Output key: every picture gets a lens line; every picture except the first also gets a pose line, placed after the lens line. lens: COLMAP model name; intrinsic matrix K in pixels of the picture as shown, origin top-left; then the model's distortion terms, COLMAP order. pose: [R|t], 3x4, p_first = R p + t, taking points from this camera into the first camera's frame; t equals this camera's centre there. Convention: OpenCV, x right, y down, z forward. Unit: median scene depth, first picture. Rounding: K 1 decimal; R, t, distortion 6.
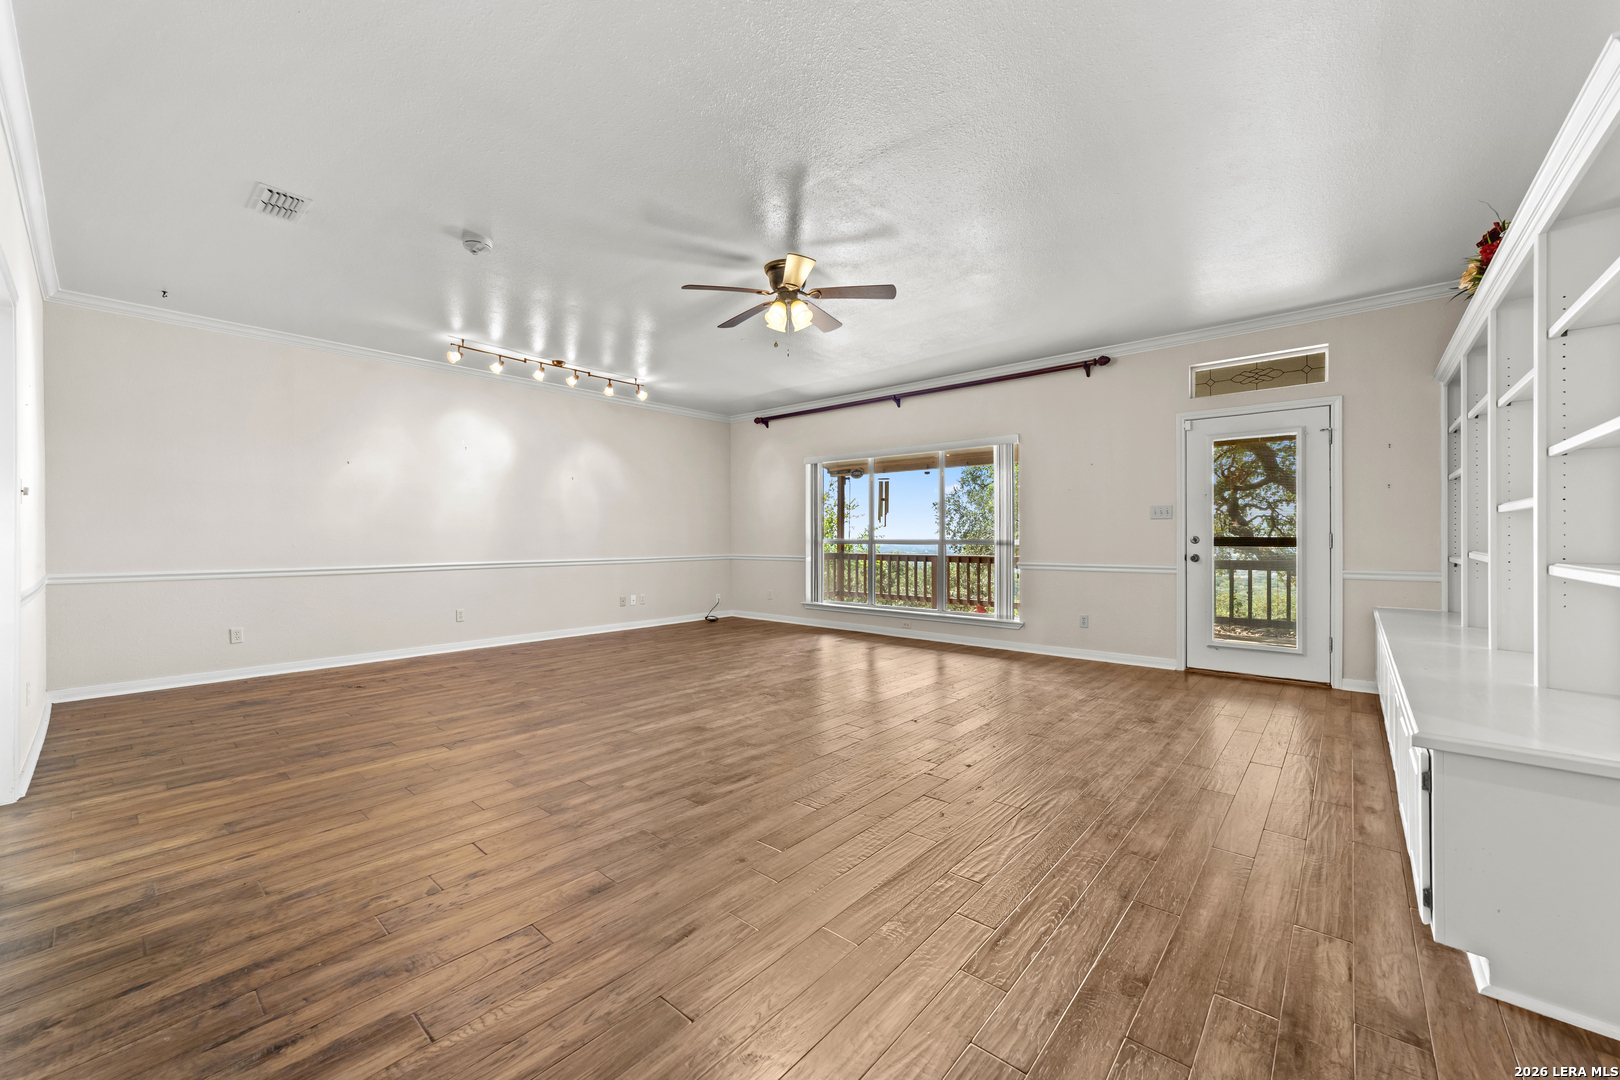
lens RADIAL K [[623.5, 0, 810.0], [0, 623.5, 540.0], [0, 0, 1]] dist [-0.019016, 0.008159]
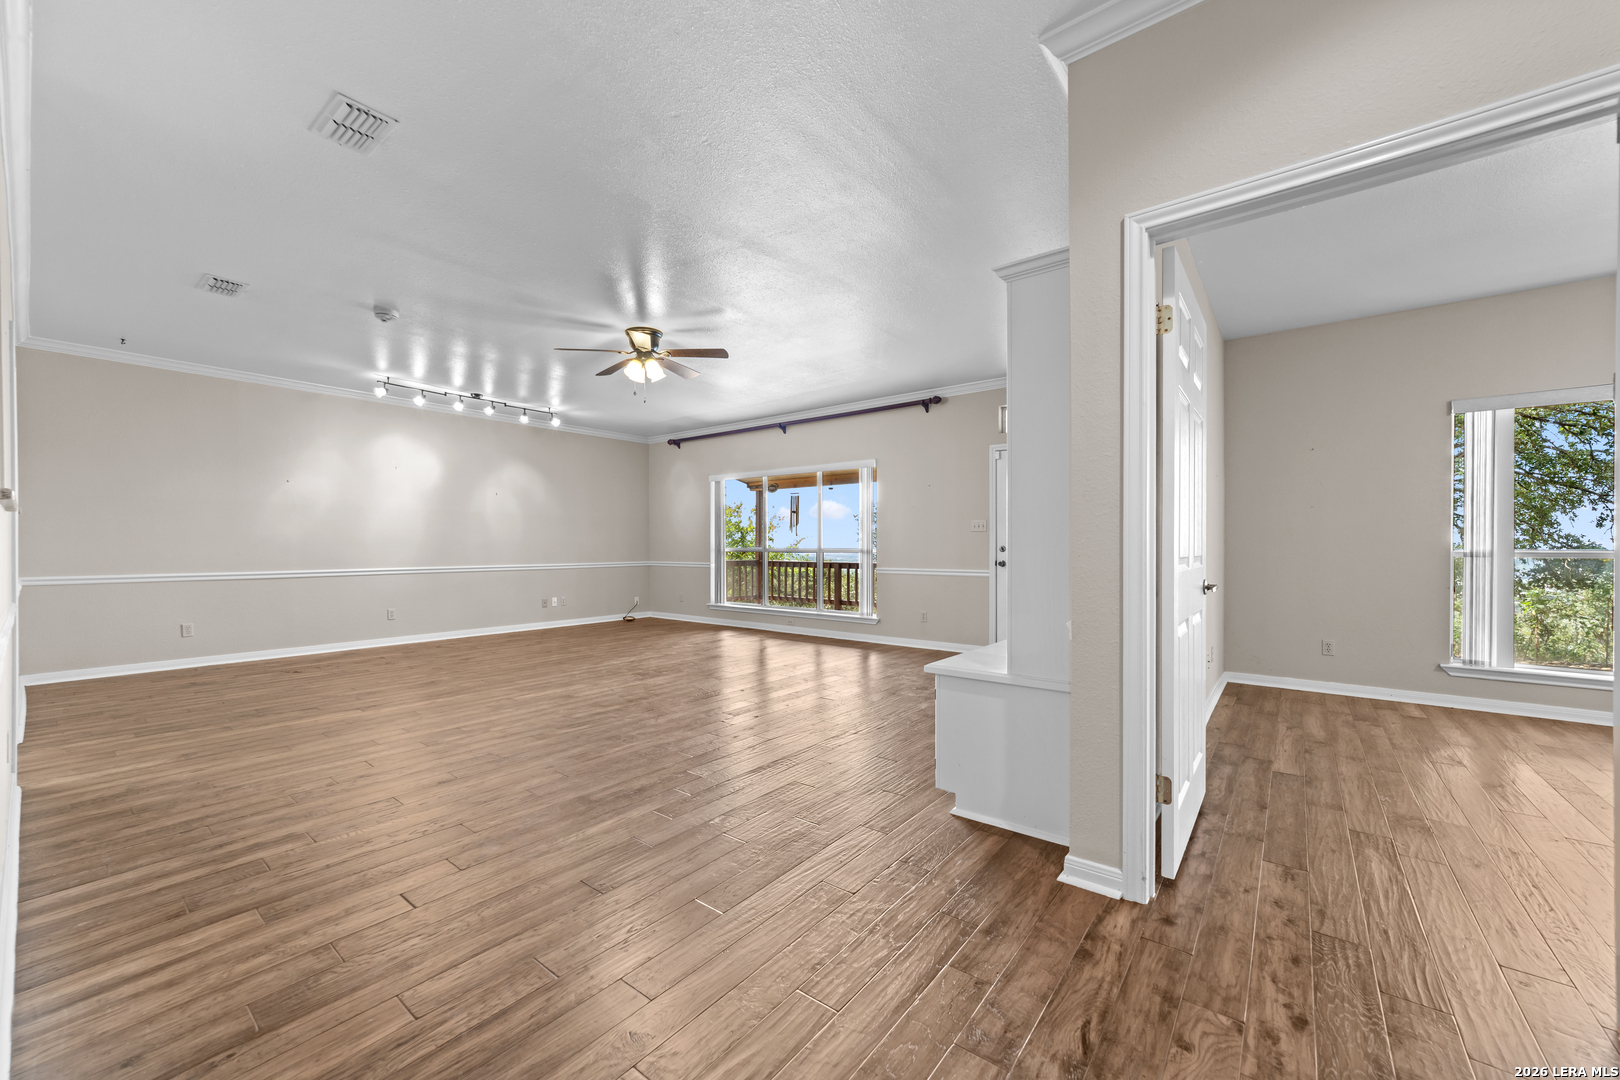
lens RADIAL K [[620.0, 0, 808.6], [0, 620.0, 551.8], [0, 0, 1]] dist [-0.019883, 0.008000]
pose [[0.998865, 0.000886, 0.047615, 0.233165], [-0.001113, 0.999988, 0.004730, 0.000370], [-0.047611, -0.004778, 0.998855, -0.262823]]
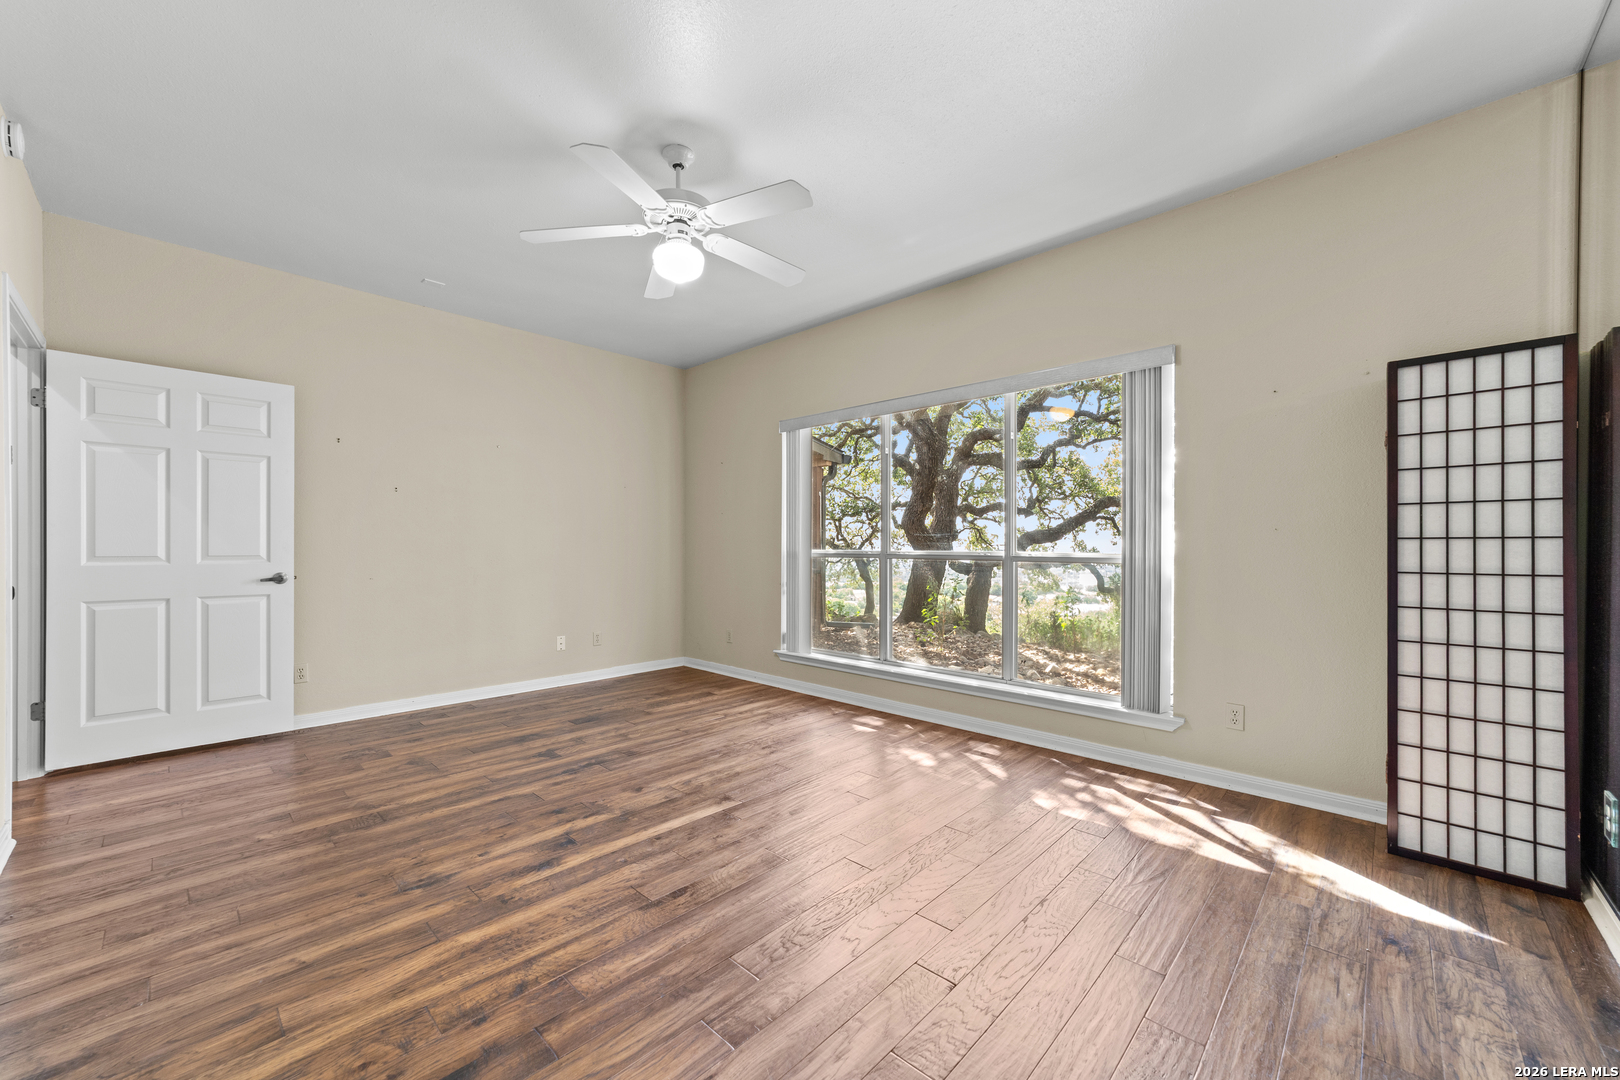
lens RADIAL K [[623.5, 0, 810.0], [0, 623.5, 540.0], [0, 0, 1]] dist [-0.019016, 0.008159]
pose [[0.999126, -0.000611, -0.041797, 1.521333], [0.000017, 0.999899, -0.014225, -0.004841], [0.041801, 0.014212, 0.999025, -0.510473]]
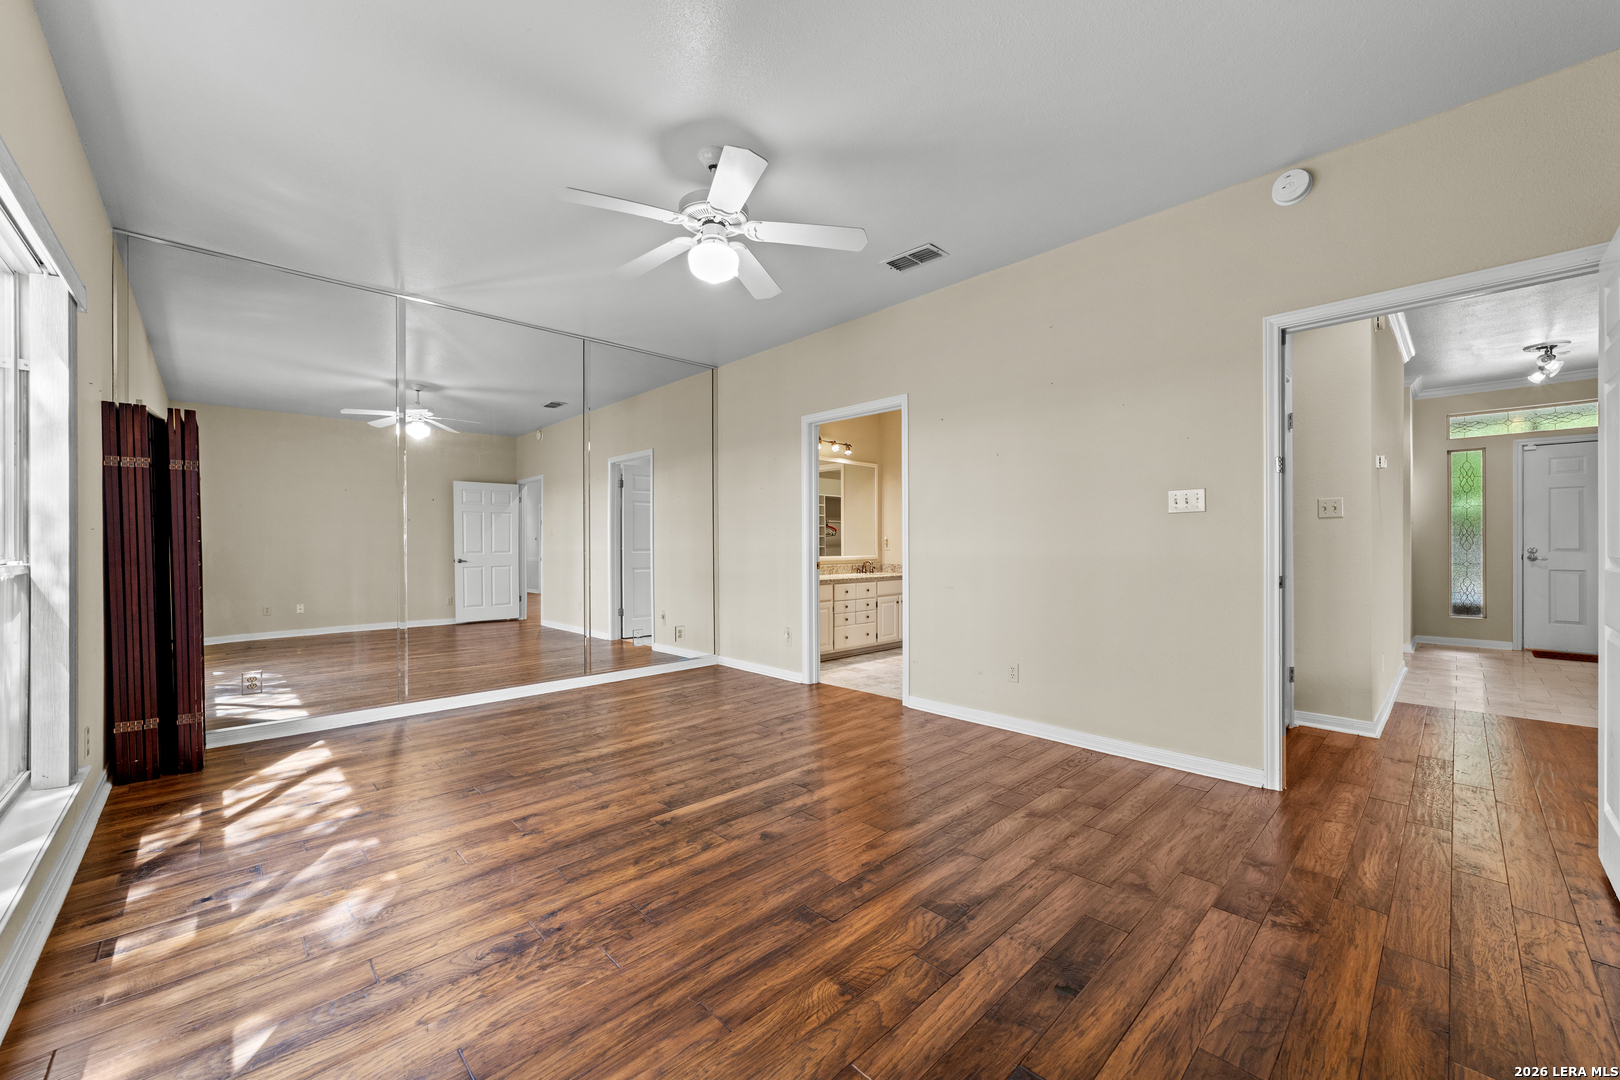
lens RADIAL K [[614.2, 0, 802.8], [0, 614.2, 539.3], [0, 0, 1]] dist [-0.018216, 0.007975]
pose [[-0.995207, 0.005234, 0.097646, 1.190615], [0.004755, 0.999975, -0.005137, -0.009443], [-0.097670, -0.004648, -0.995208, 0.814513]]
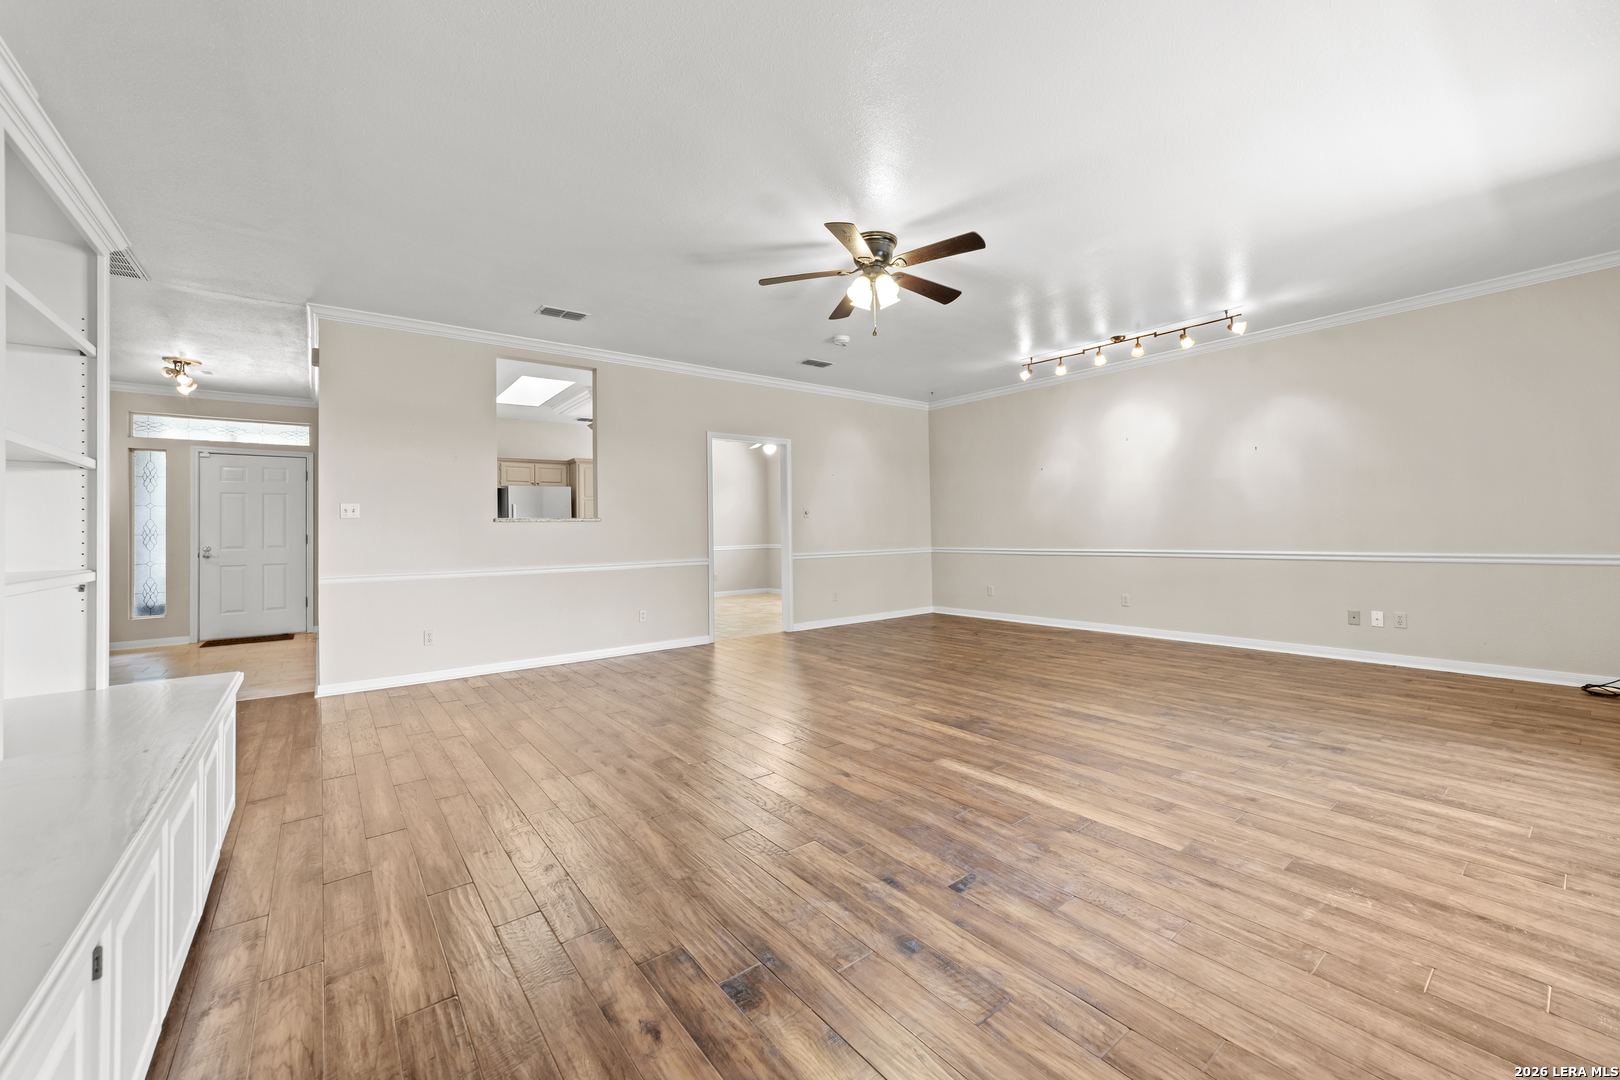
lens RADIAL K [[623.5, 0, 810.0], [0, 623.5, 540.0], [0, 0, 1]] dist [-0.019016, 0.008159]
pose [[-0.189333, 0.020469, -0.981700, 0.872491], [0.015306, 0.999723, 0.017893, -0.010848], [0.981794, -0.011638, -0.189594, 1.051845]]
